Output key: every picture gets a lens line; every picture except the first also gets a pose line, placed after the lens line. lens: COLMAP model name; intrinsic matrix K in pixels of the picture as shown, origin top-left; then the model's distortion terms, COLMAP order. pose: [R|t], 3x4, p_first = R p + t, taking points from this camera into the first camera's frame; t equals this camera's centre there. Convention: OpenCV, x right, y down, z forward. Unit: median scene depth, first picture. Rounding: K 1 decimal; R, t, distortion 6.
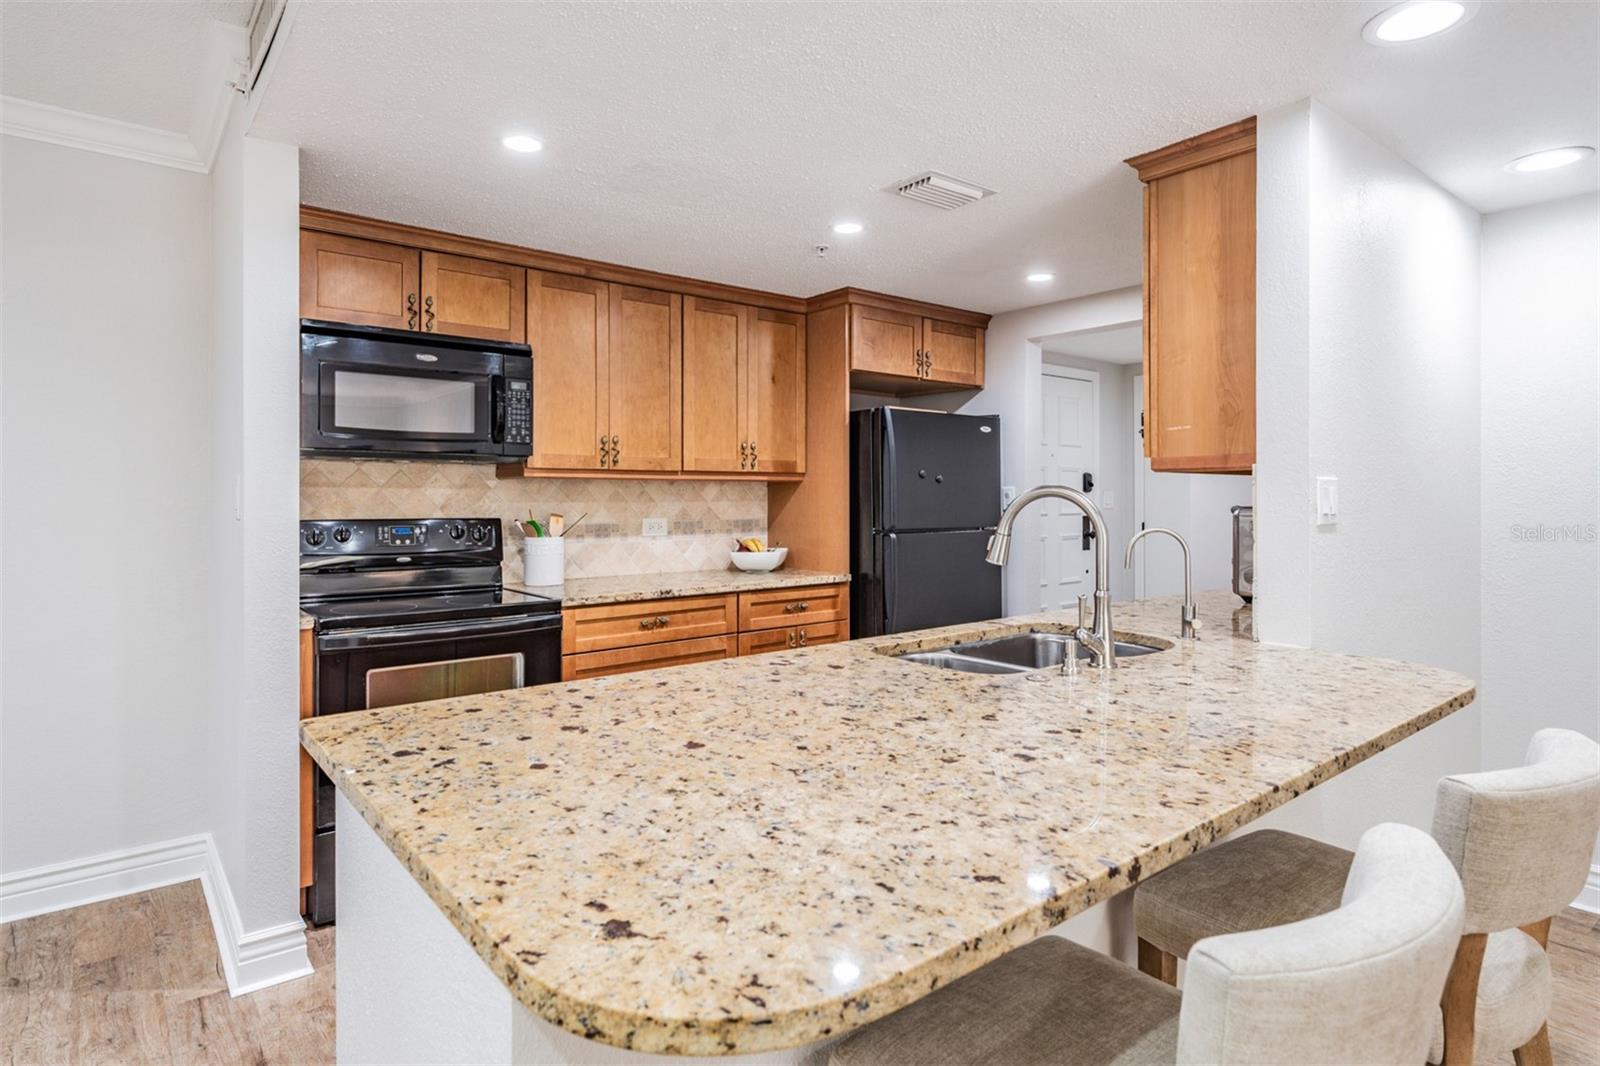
lens RADIAL K [[870.2, 0, 792.2], [0, 870.2, 496.8], [0, 0, 1]] dist [0.002935, -0.000611]
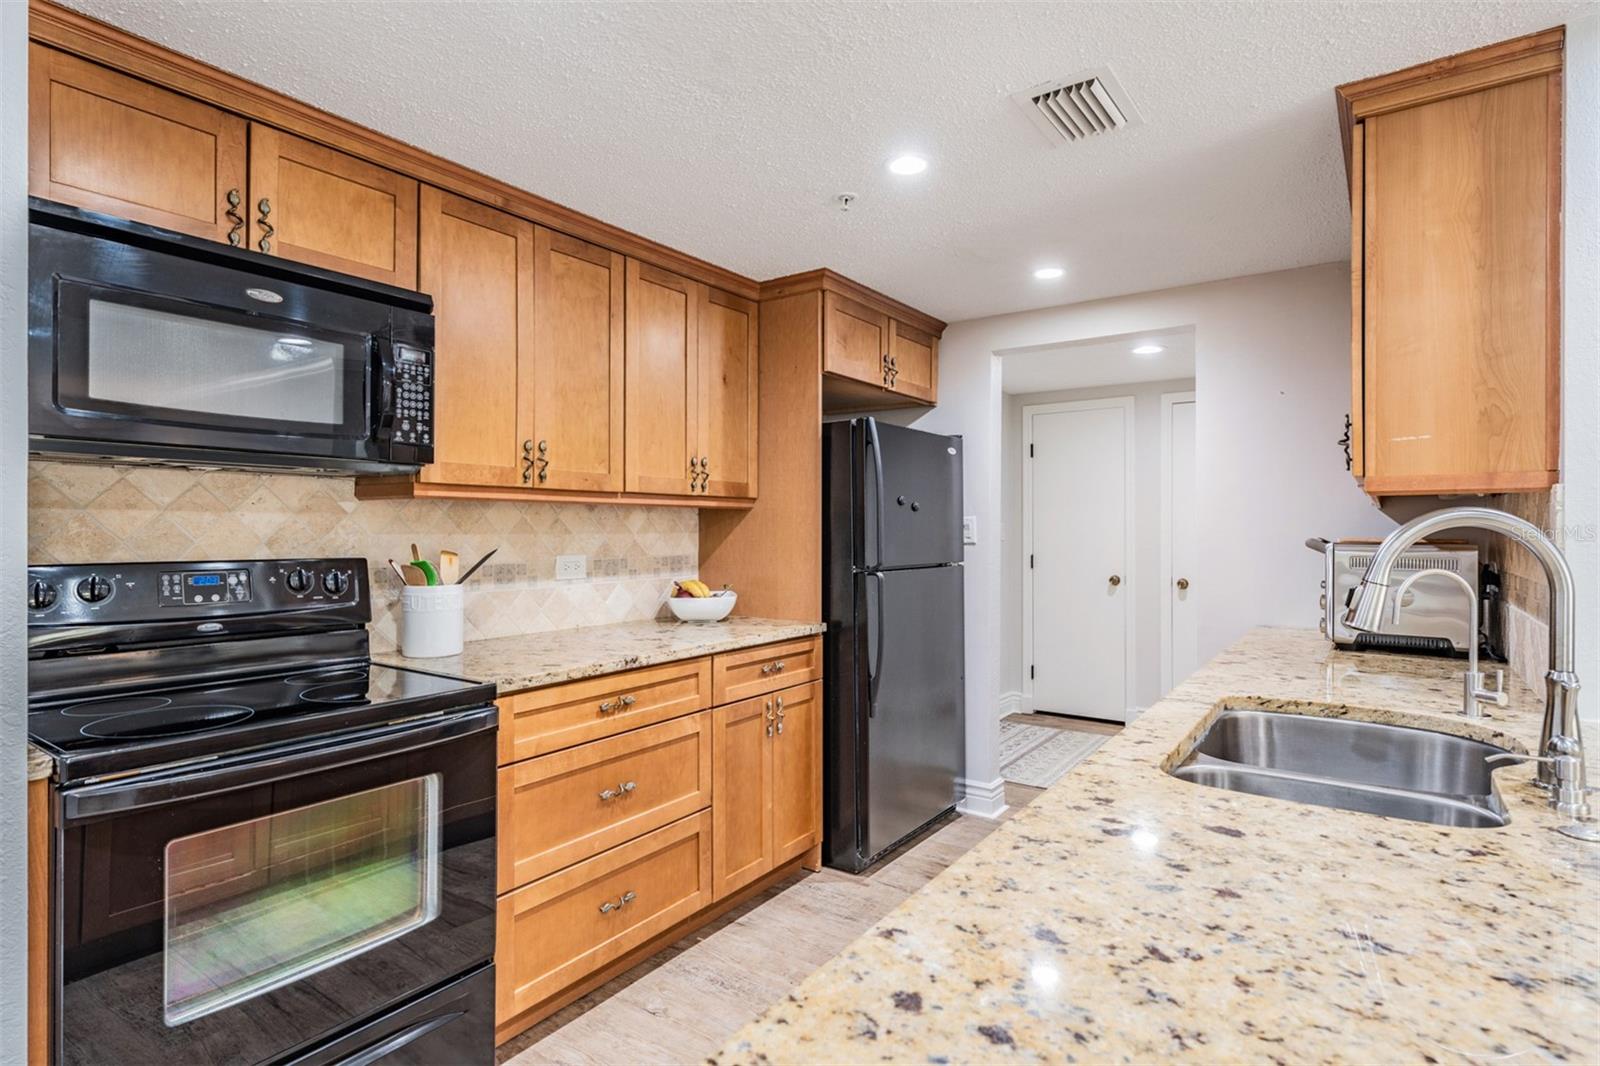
lens RADIAL K [[824.0, 0, 795.5], [0, 824.0, 529.0], [0, 0, 1]] dist [0.001352, -0.000123]
pose [[0.962916, 0.001840, 0.269797, -0.187498], [-0.001788, 0.999998, -0.000438, 0.001972], [-0.269797, -0.000060, 0.962917, 0.299525]]
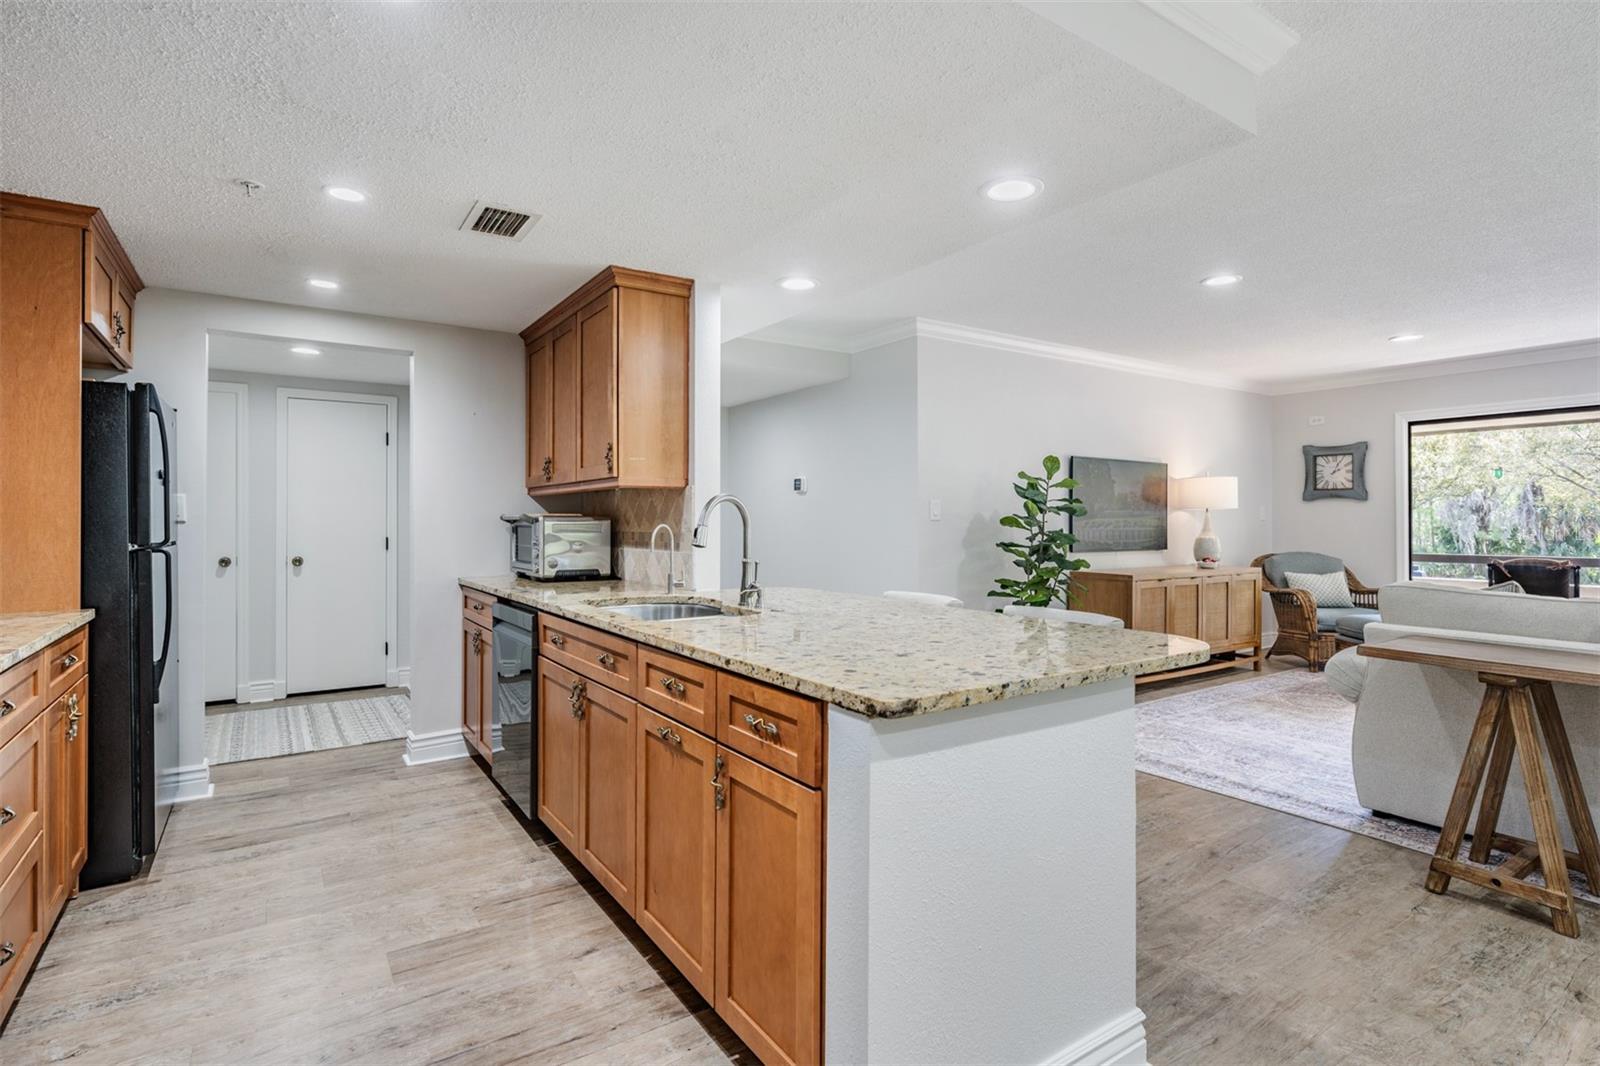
lens RADIAL K [[782.7, 0, 799.0], [0, 782.7, 514.9], [0, 0, 1]] dist [0.001877, 0.000233]
pose [[0.082234, 0.008103, 0.996580, -0.591582], [0.000580, 0.999966, -0.008178, 0.019577], [-0.996613, 0.001250, 0.082227, 0.412343]]
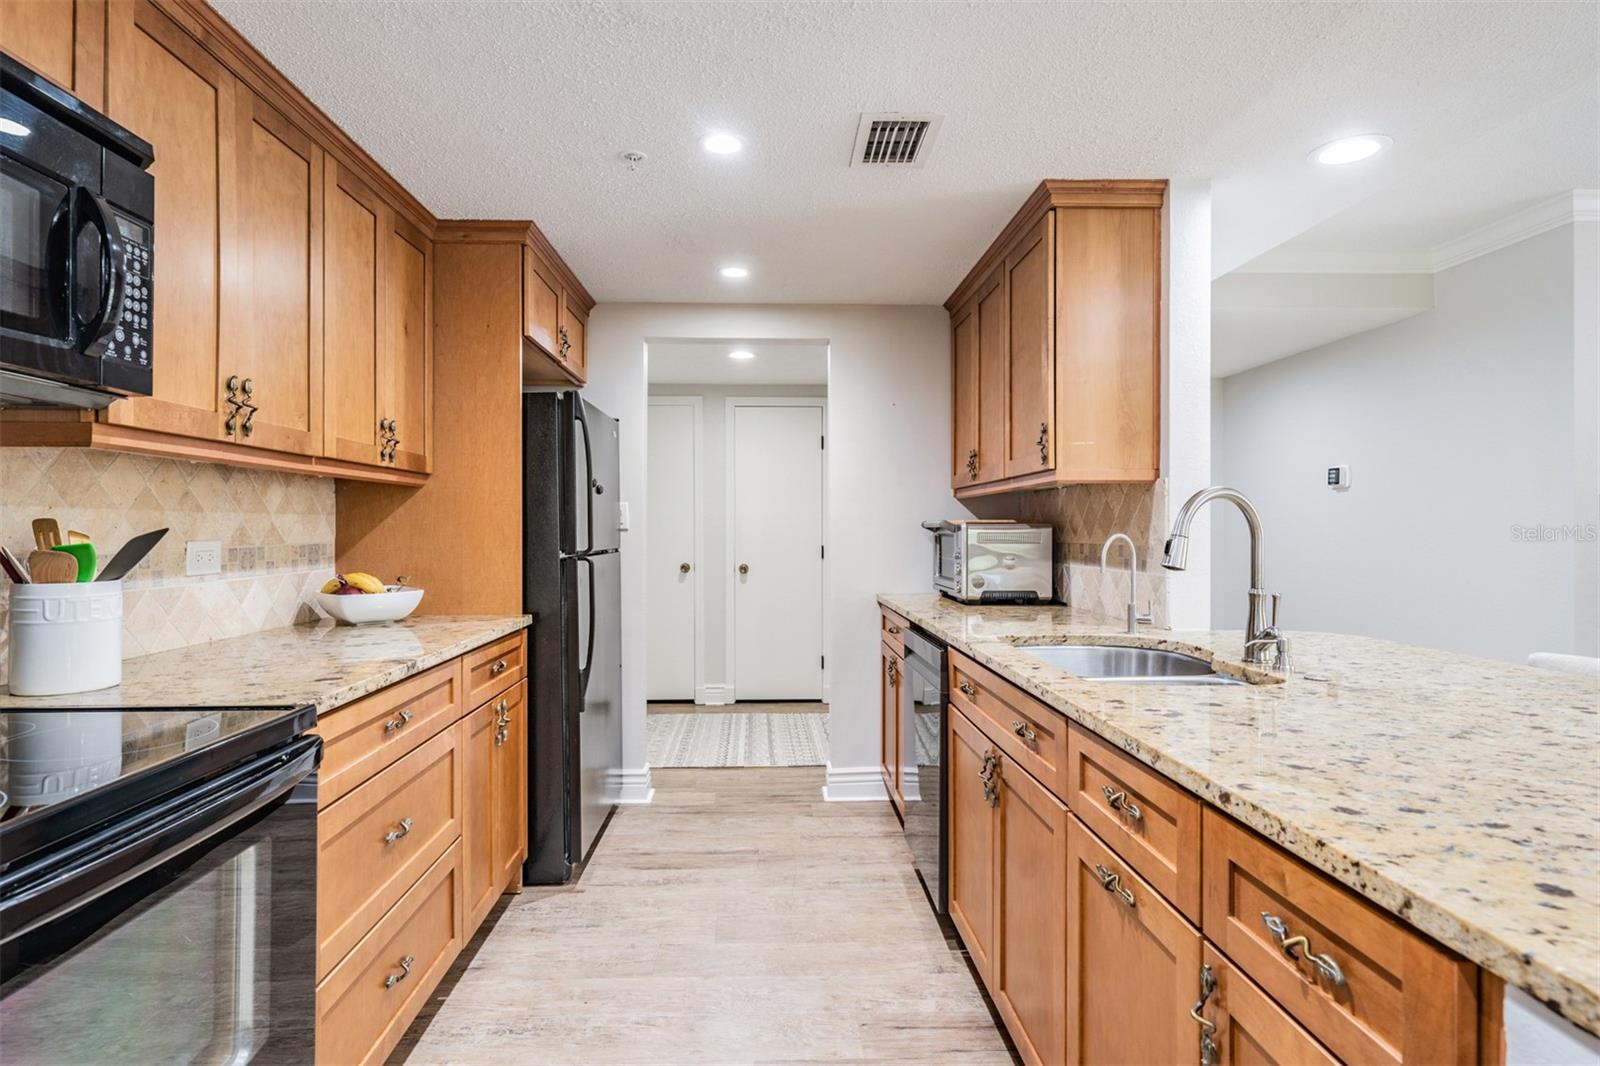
lens RADIAL K [[846.7, 0, 794.1], [0, 846.7, 528.8], [0, 0, 1]] dist [0.002846, -0.000497]
pose [[0.597158, 0.000019, 0.802124, -0.416719], [0.000102, 1.000000, -0.000099, 0.019014], [-0.802124, 0.000141, 0.597158, 0.444008]]
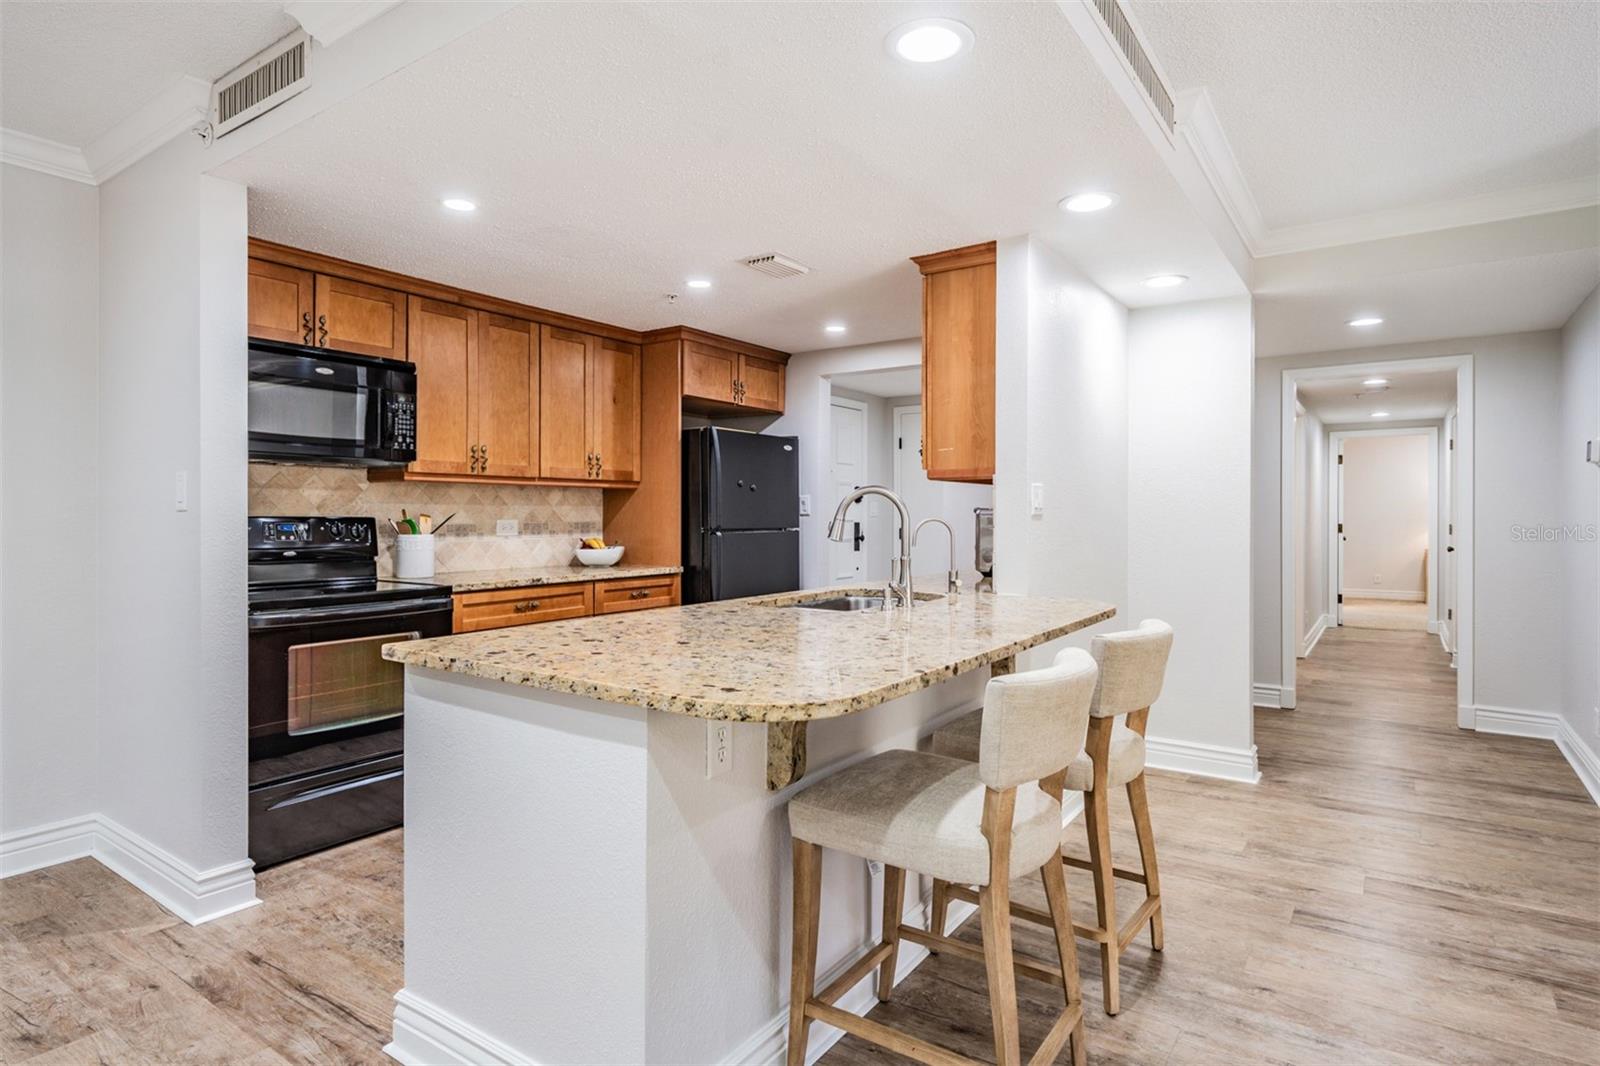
lens RADIAL K [[859.6, 0, 795.9], [0, 859.6, 517.8], [0, 0, 1]] dist [0.001180, 0.000395]
pose [[0.960171, 0.001502, 0.279408, -0.126515], [-0.002539, 0.999991, 0.003350, 0.019973], [-0.279400, -0.003926, 0.960167, -0.195001]]
